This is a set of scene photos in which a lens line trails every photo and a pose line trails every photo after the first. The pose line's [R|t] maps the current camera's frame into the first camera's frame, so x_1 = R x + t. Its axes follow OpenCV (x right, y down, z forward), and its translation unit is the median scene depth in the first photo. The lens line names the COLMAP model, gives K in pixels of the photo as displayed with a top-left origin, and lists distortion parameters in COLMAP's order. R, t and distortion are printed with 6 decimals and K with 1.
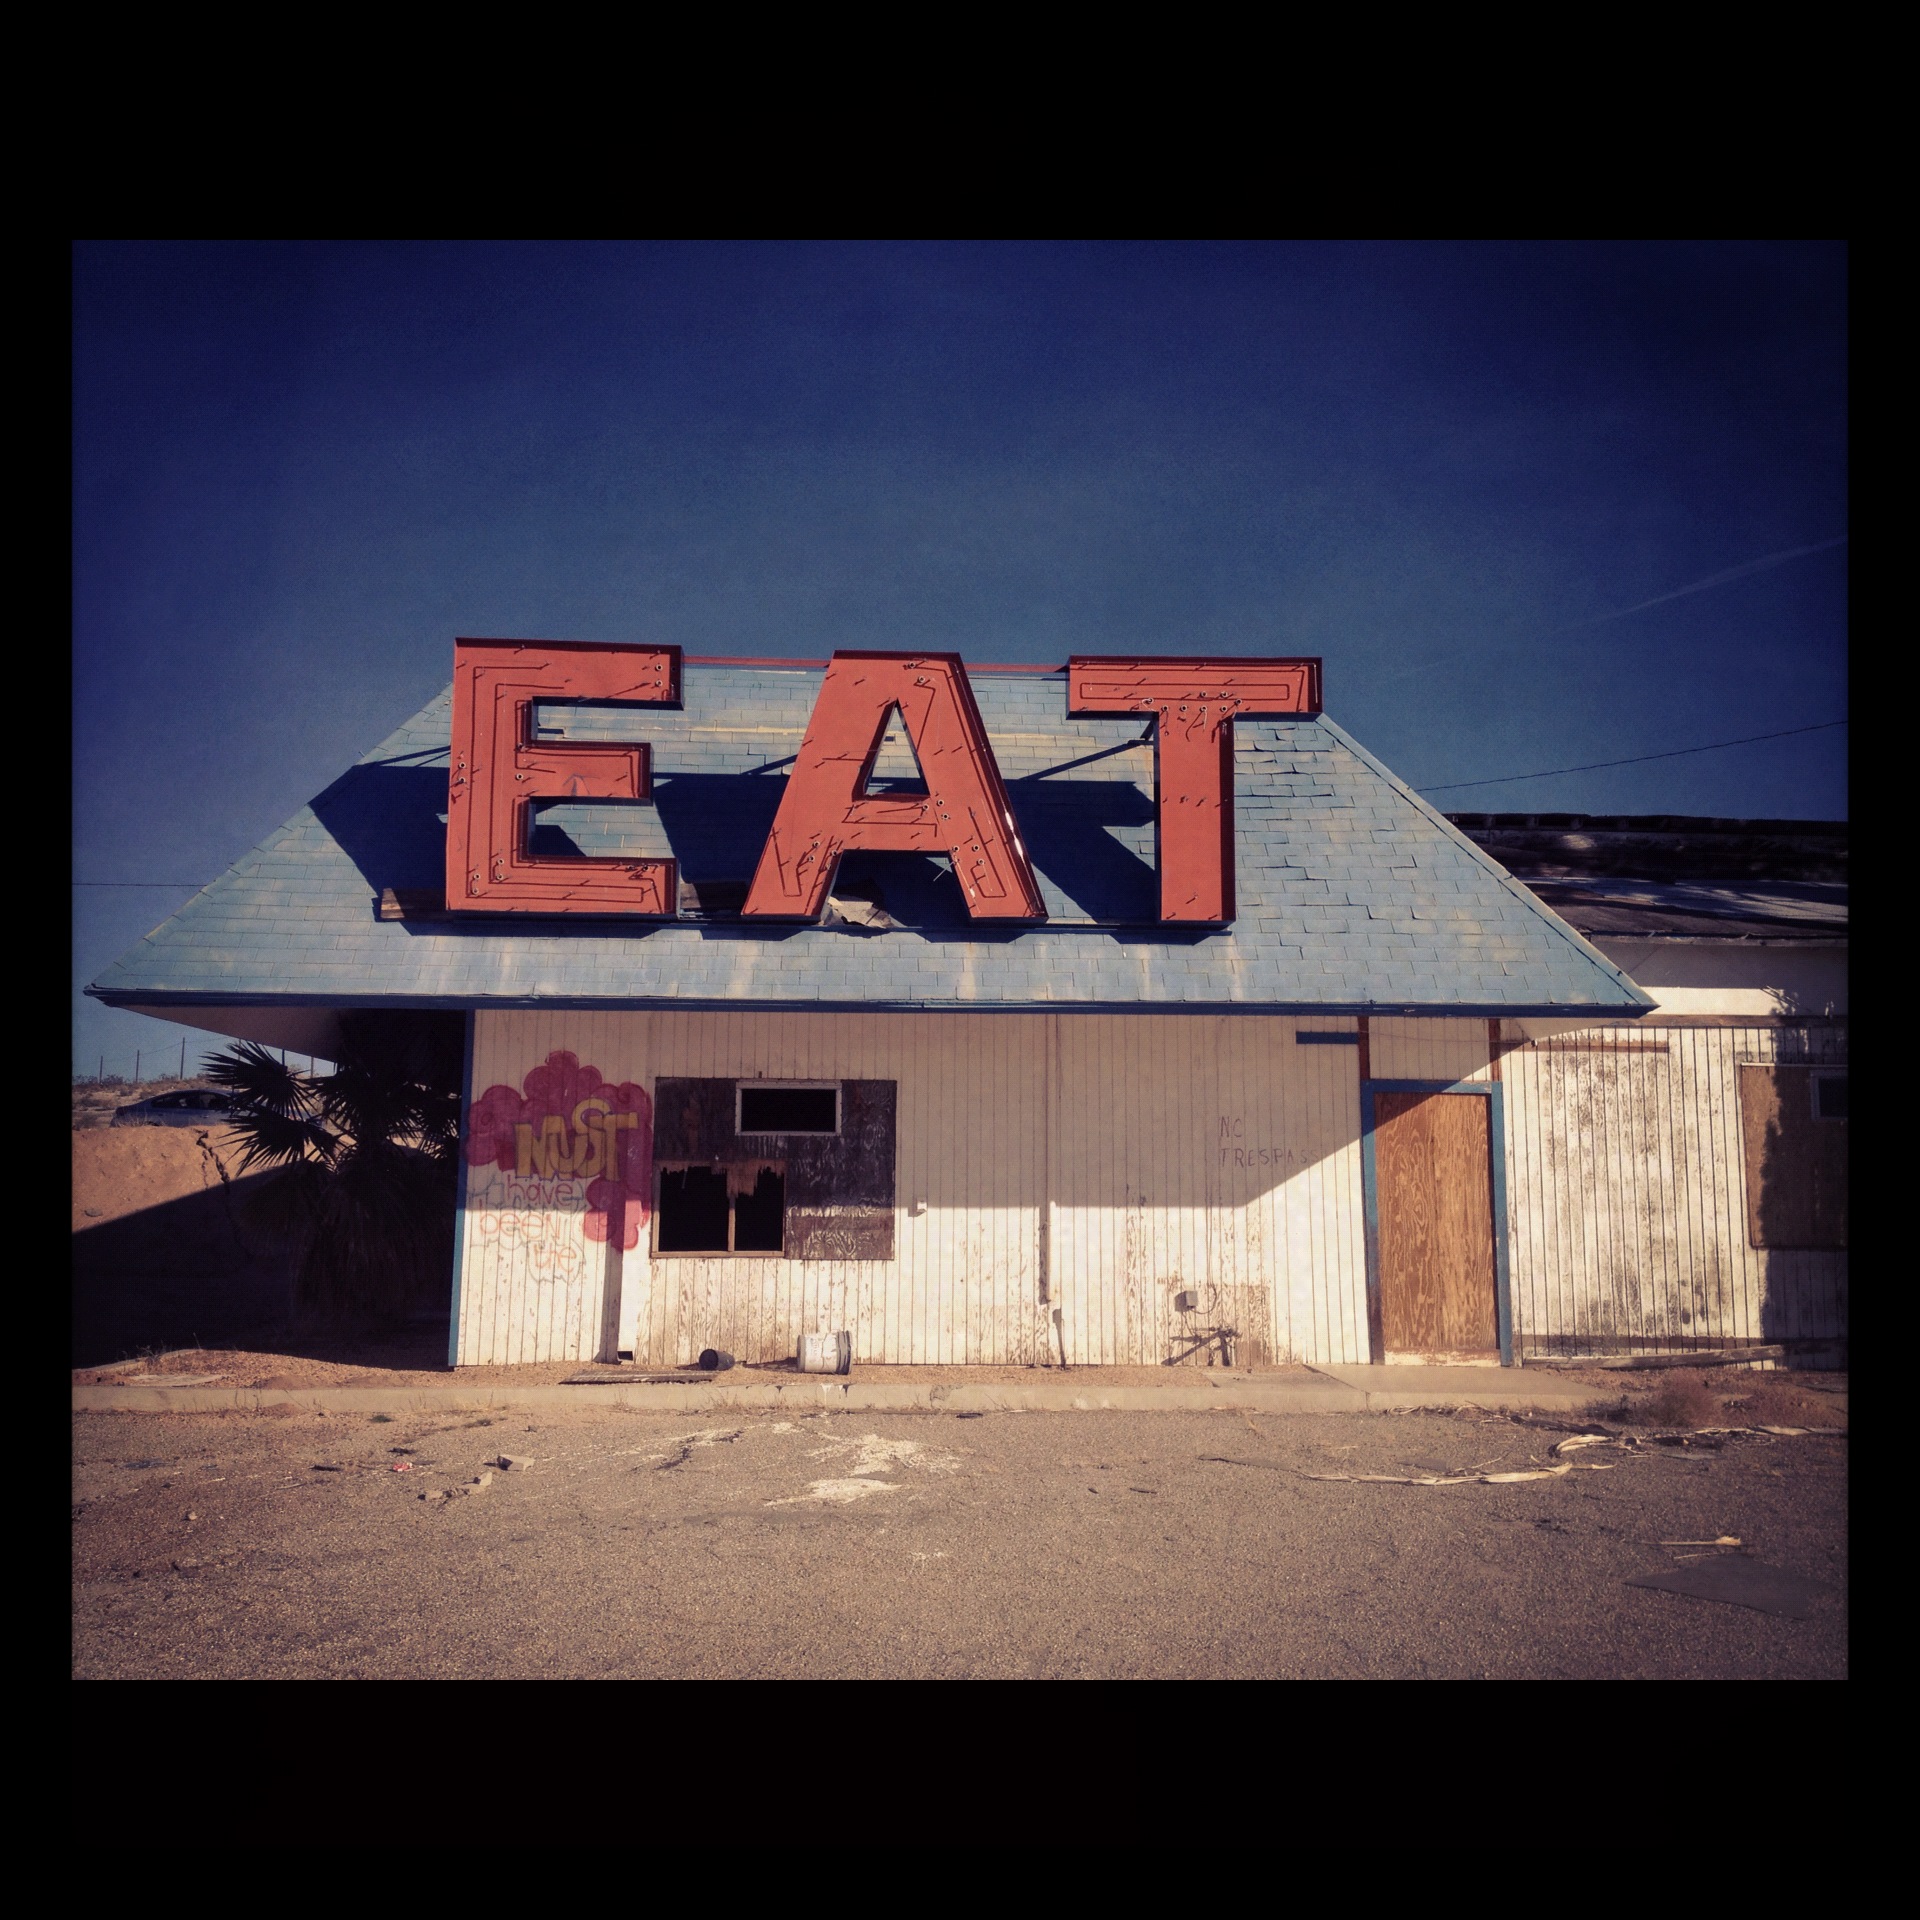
lens RADIAL K [[2027.6, 0, 963.1], [0, 2027.6, 897.2], [0, 0, 1]] dist [0.085735, 0.000000]
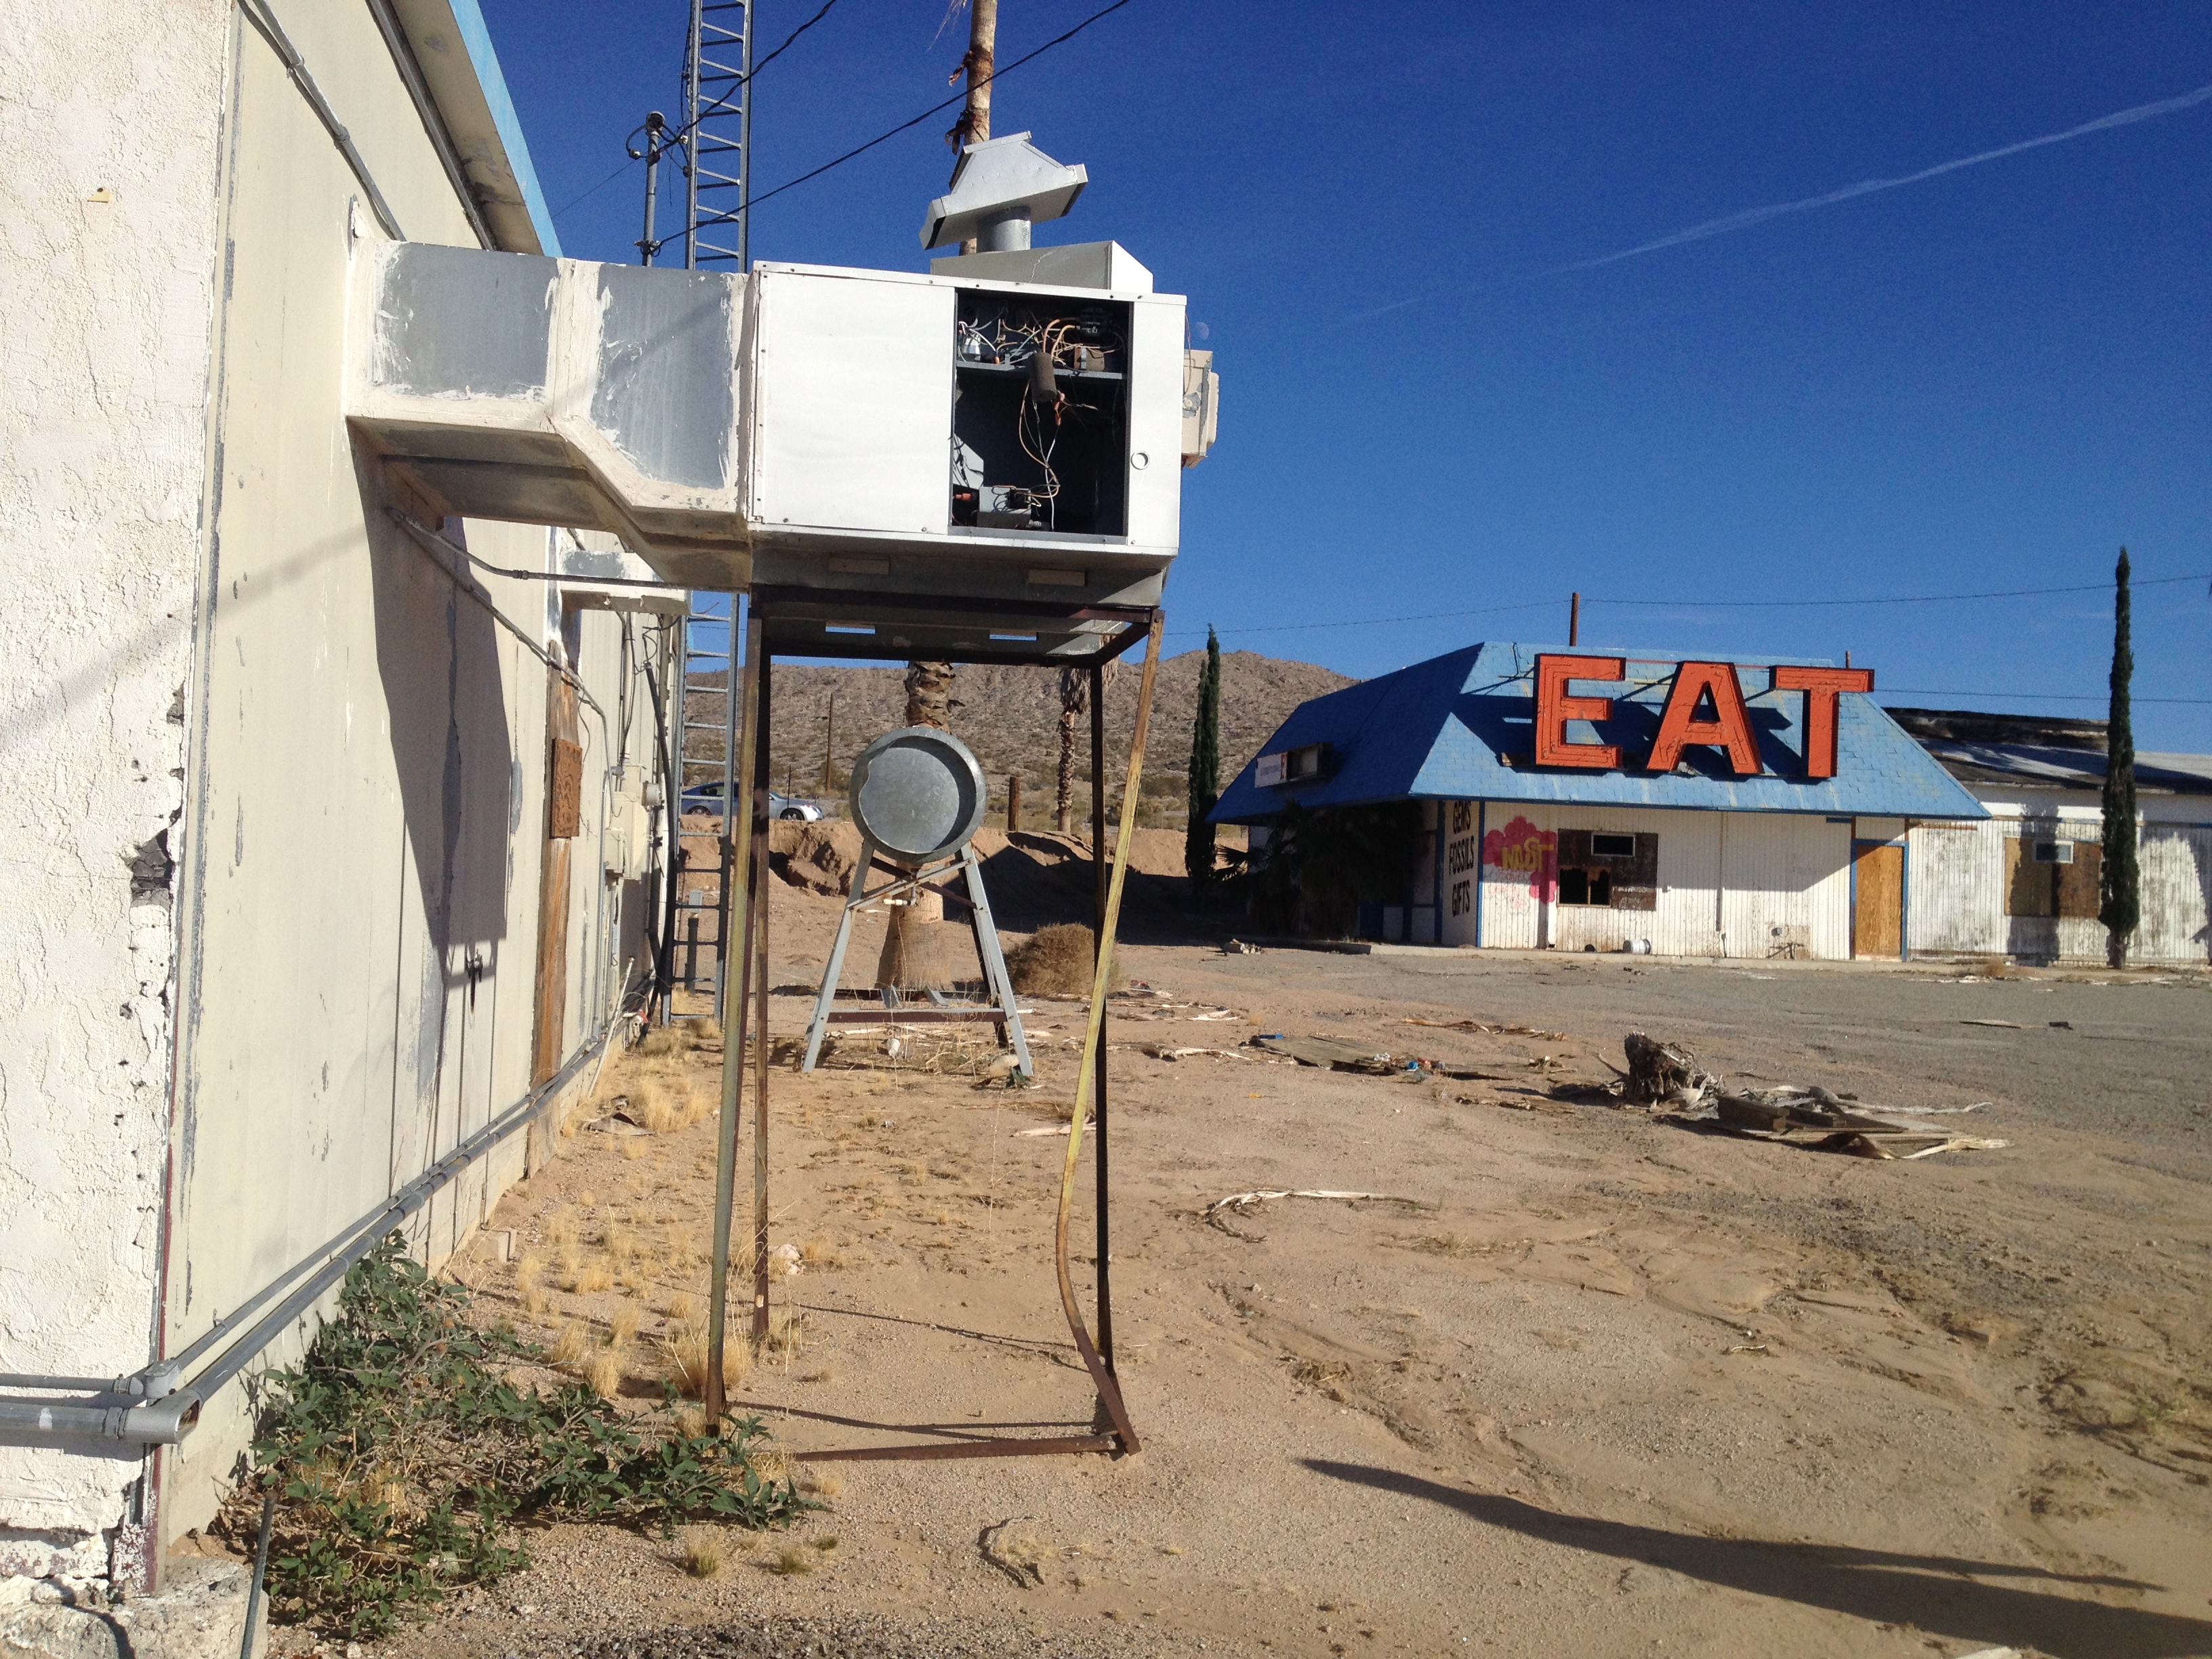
lens RADIAL K [[2234.4, 0, 1106.4], [0, 2234.4, 830.9], [0, 0, 1]] dist [0.017599, 0.000000]
pose [[0.995171, 0.032135, 0.092746, -0.891737], [-0.042981, 0.992152, 0.117421, -0.183088], [-0.088245, -0.120841, 0.988742, -1.447107]]
